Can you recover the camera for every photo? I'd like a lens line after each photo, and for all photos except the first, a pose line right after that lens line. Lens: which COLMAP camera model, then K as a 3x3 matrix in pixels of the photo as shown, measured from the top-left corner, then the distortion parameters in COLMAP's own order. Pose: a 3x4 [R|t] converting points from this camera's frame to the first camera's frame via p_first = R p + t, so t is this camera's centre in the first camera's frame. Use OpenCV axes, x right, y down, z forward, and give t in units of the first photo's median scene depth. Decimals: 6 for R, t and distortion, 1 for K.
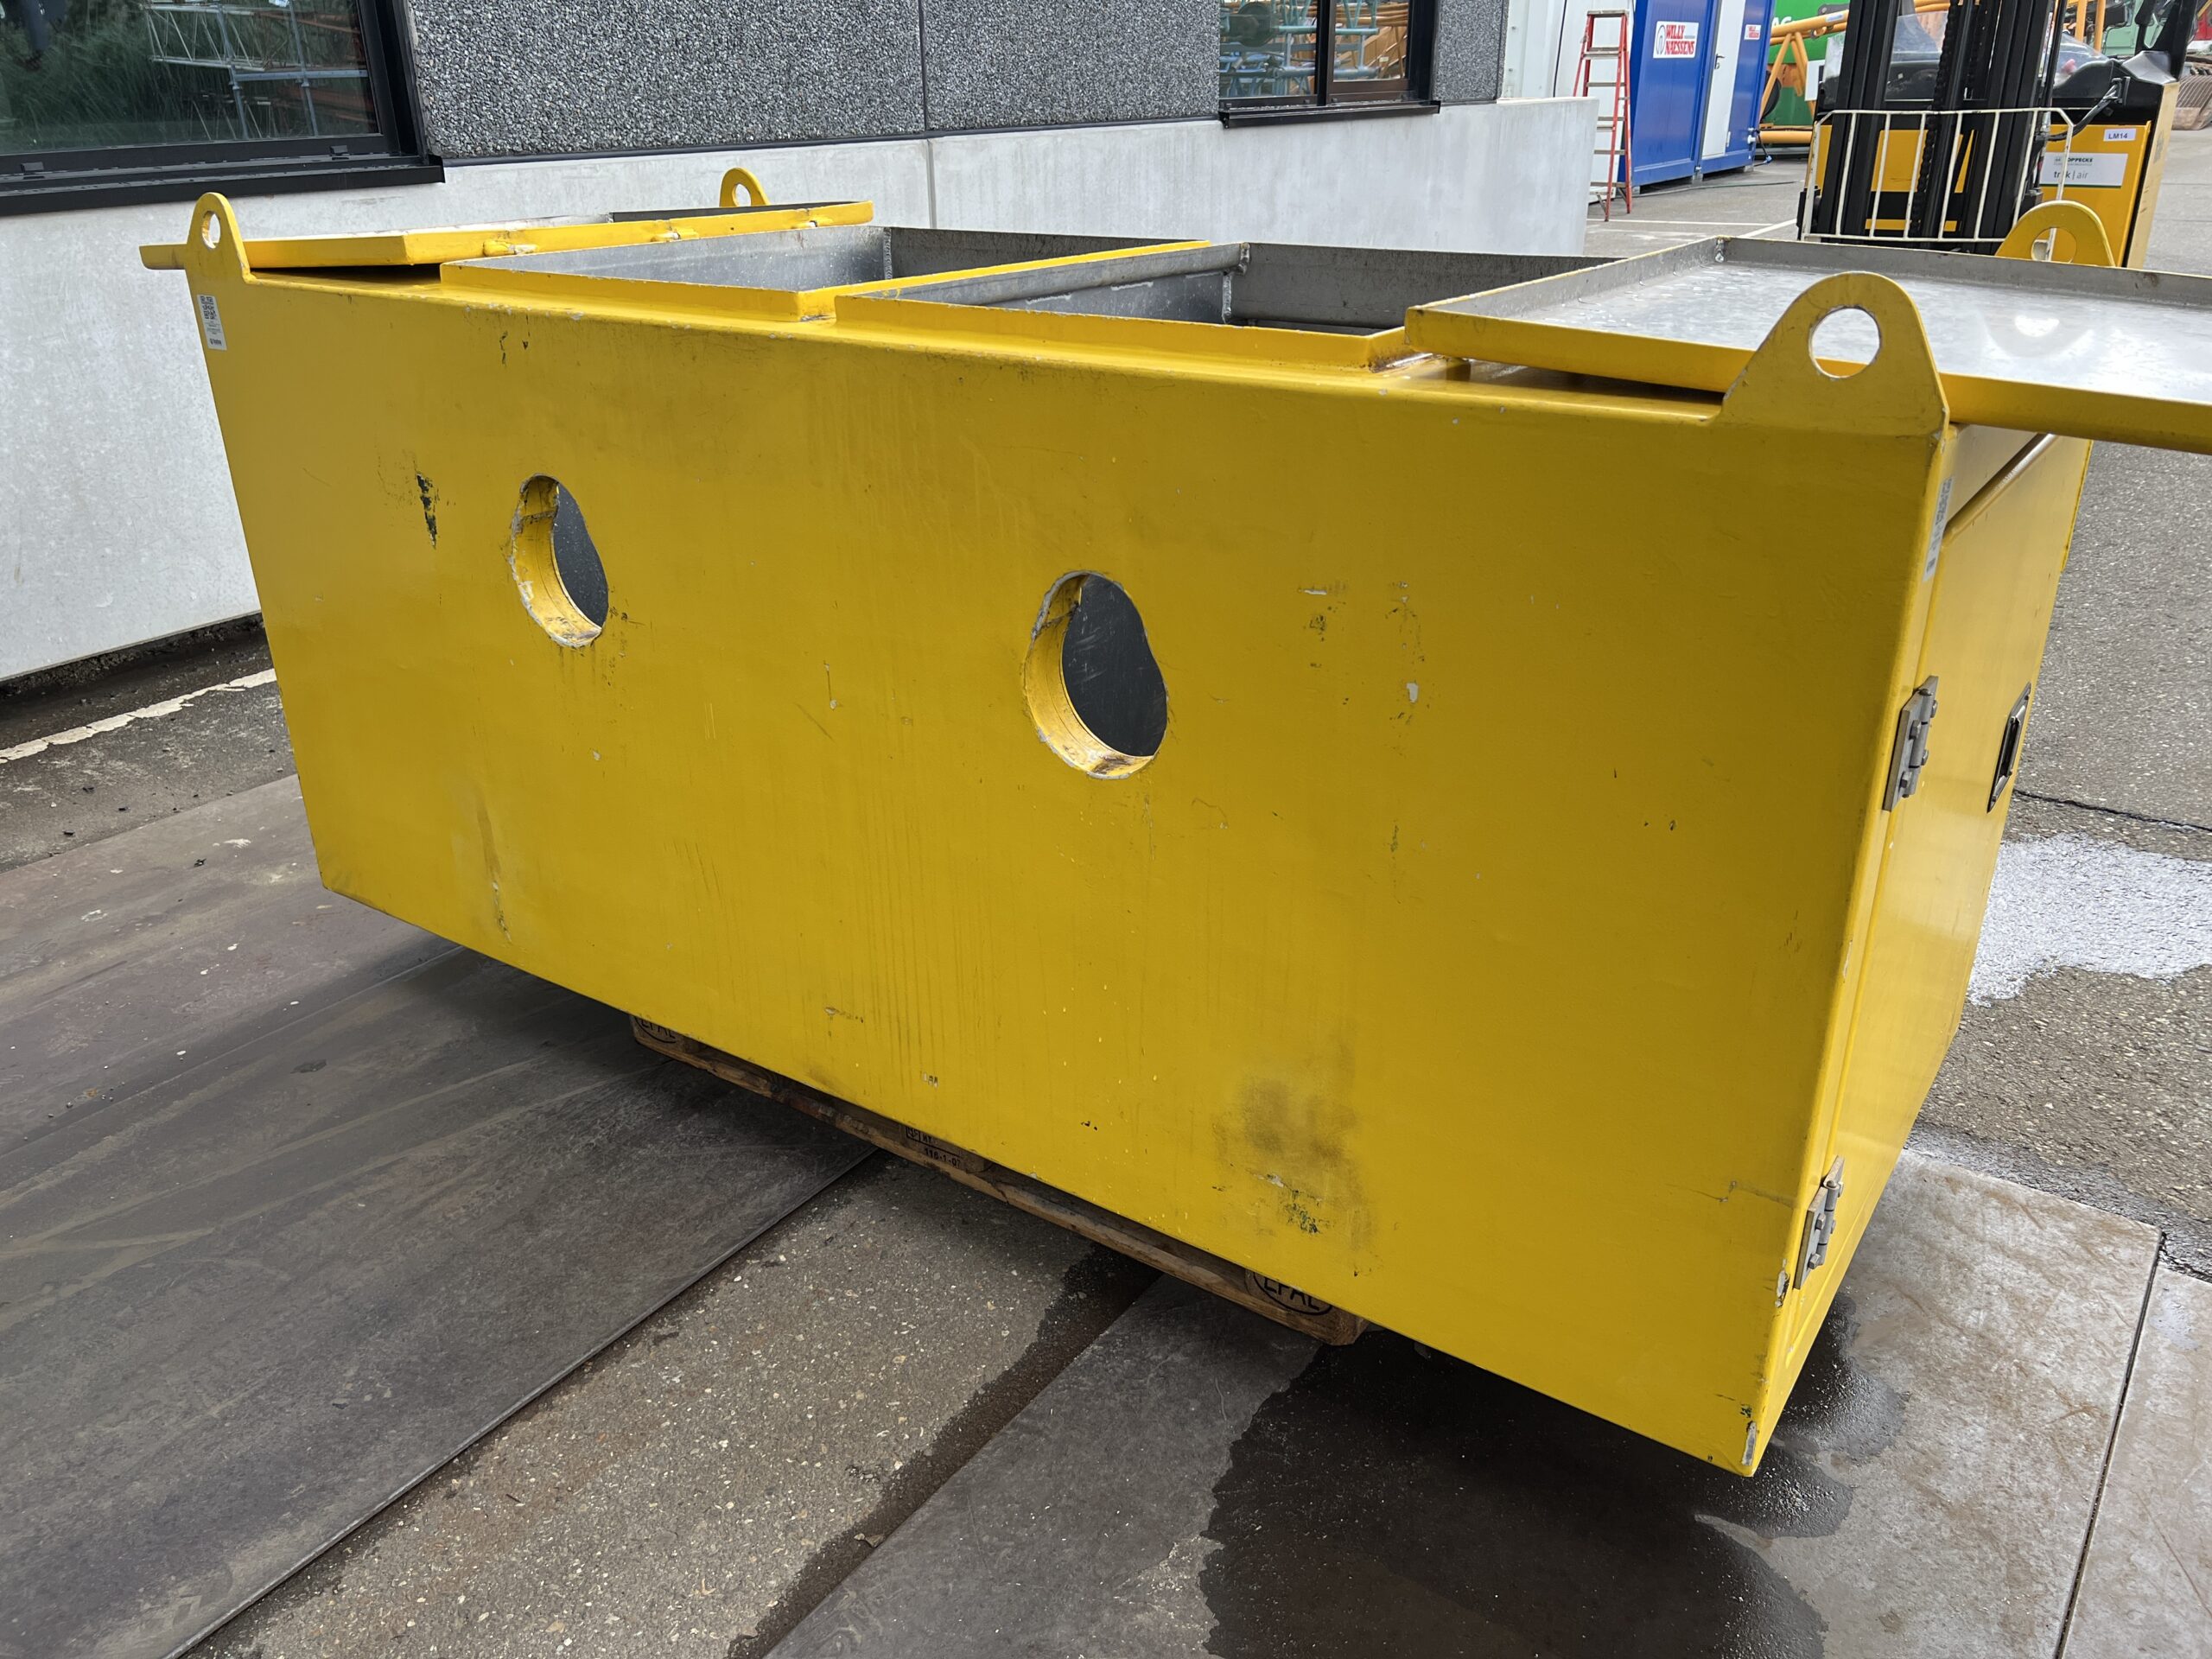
lens RADIAL K [[1686.9, 0, 1106.0], [0, 1686.9, 829.5], [0, 0, 1]] dist [0.013748, -0.003572]
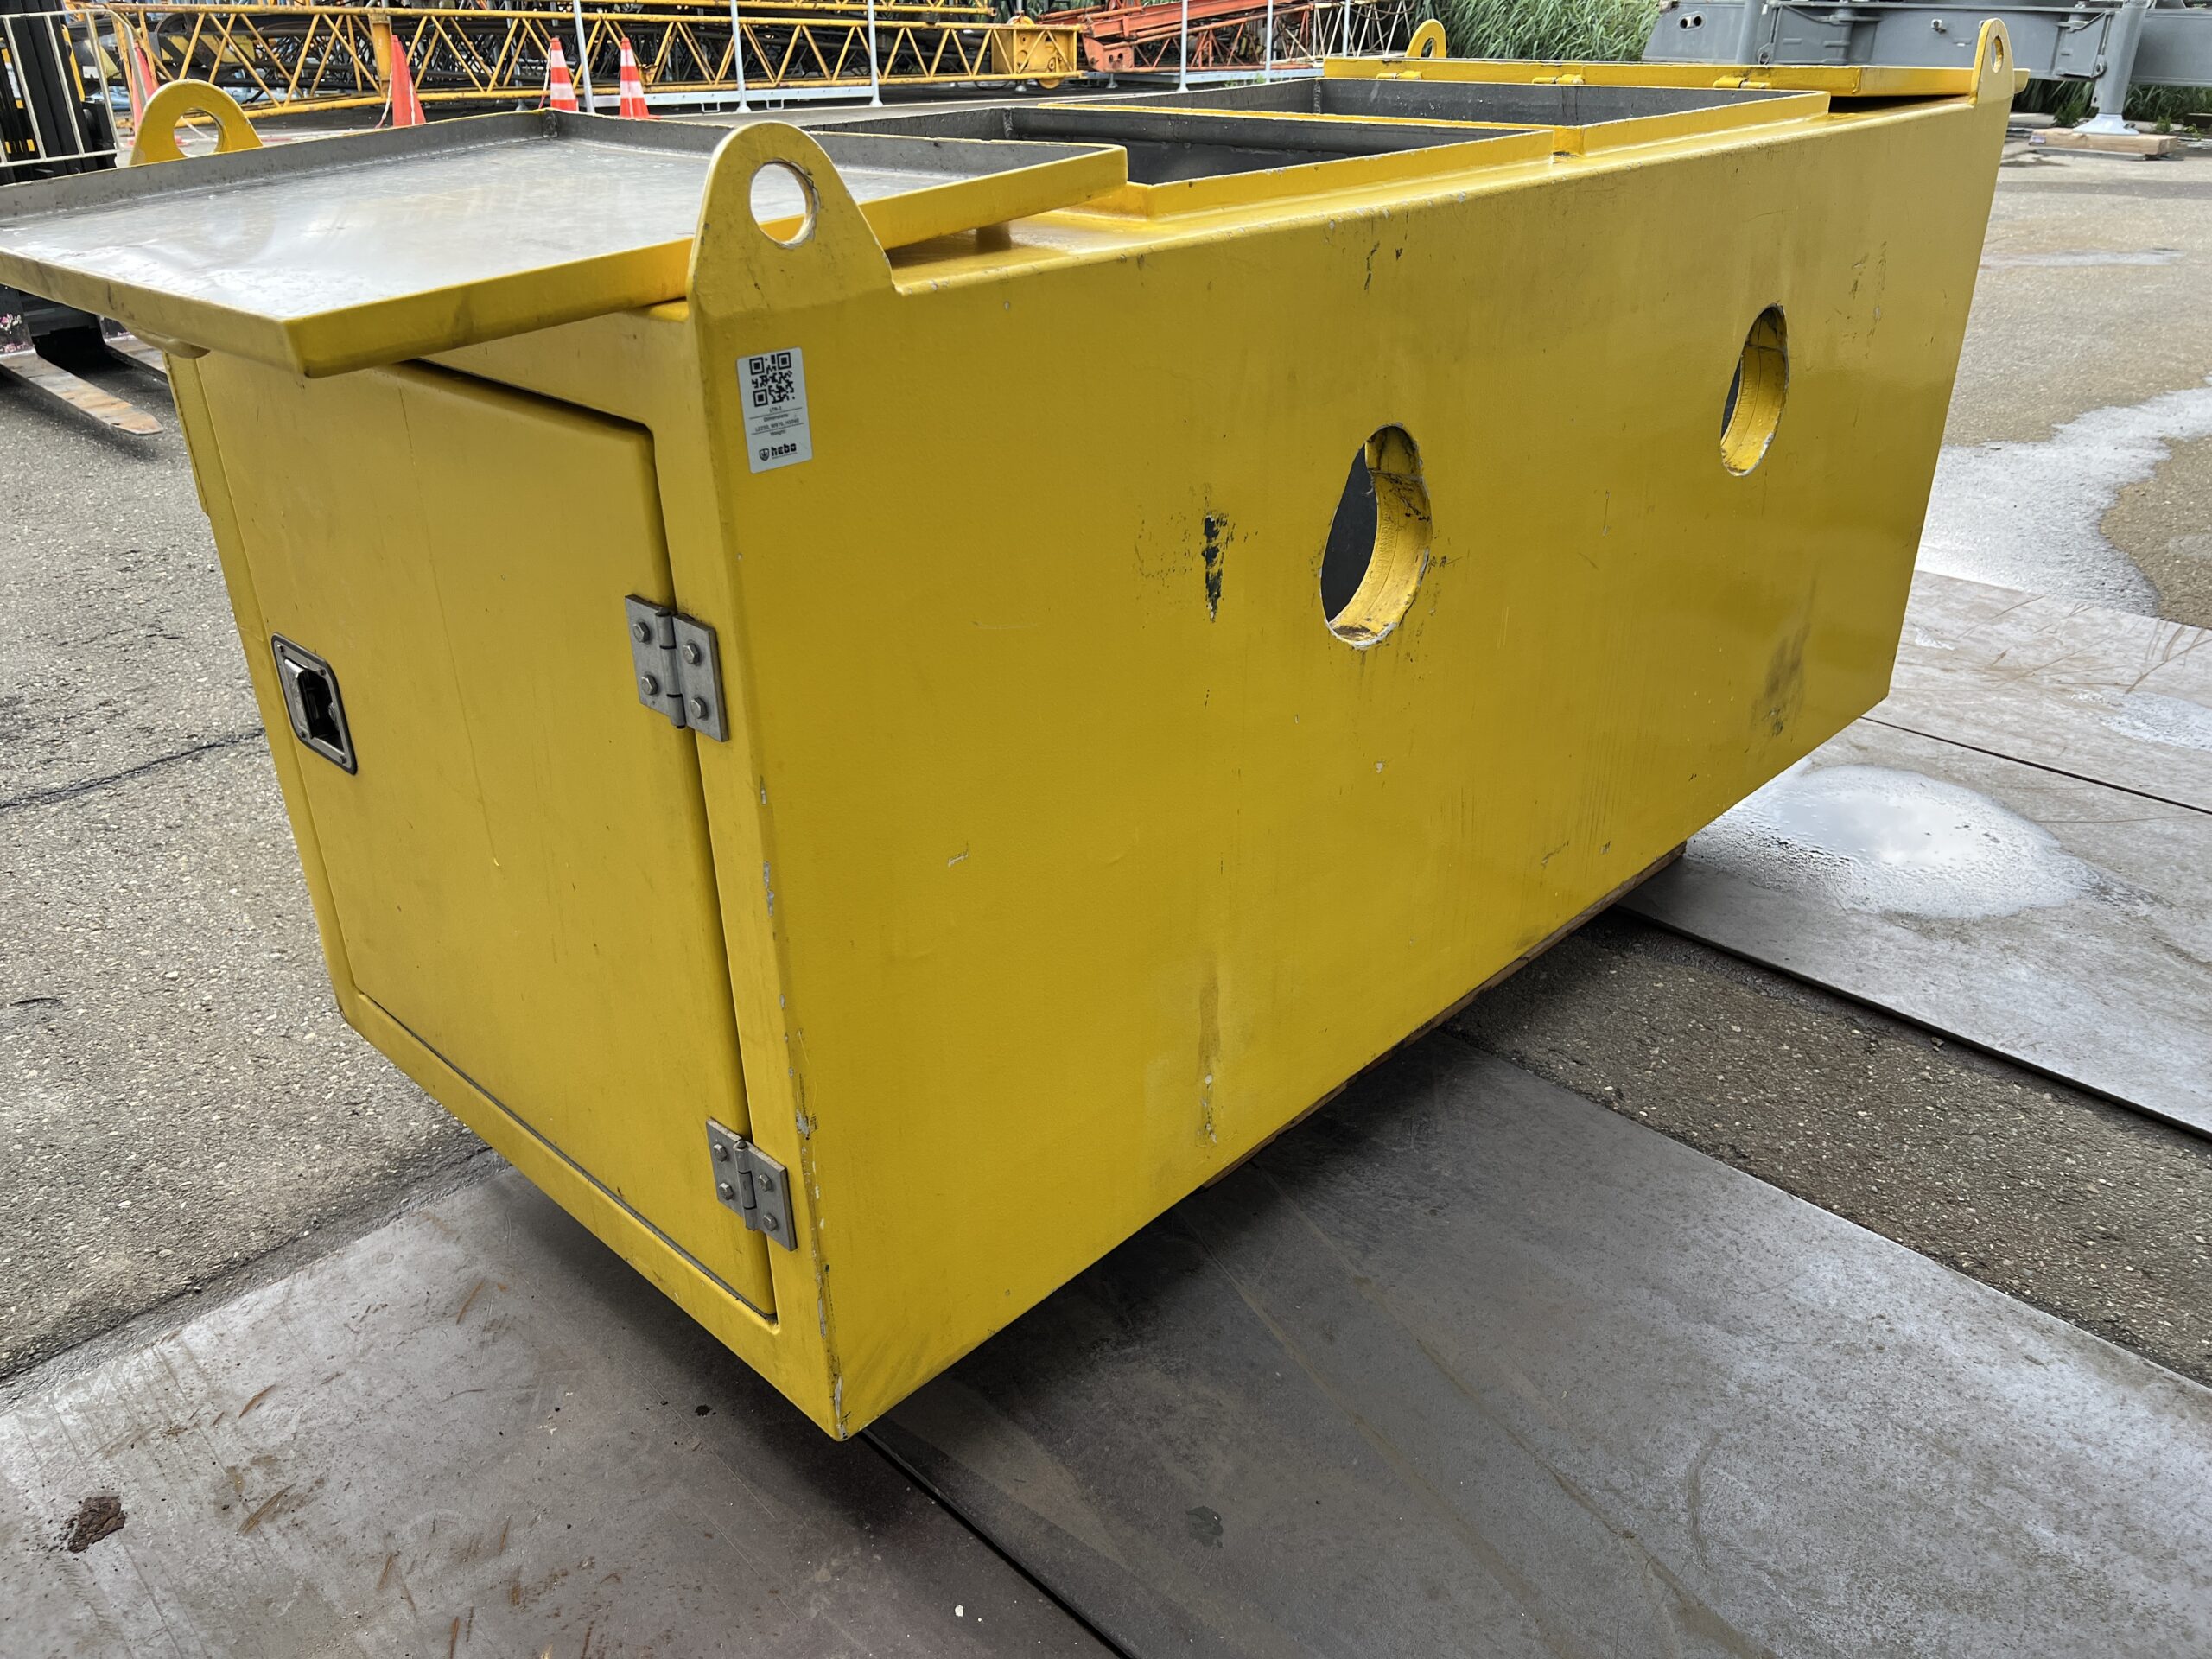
lens RADIAL K [[1668.7, 0, 1094.7], [0, 1668.7, 811.4], [0, 0, 1]] dist [0.078859, -0.101989]
pose [[0.169503, -0.433667, 0.884987, -1.038414], [0.409183, 0.847892, 0.337118, -0.349860], [-0.896570, 0.304979, 0.321170, 0.868200]]
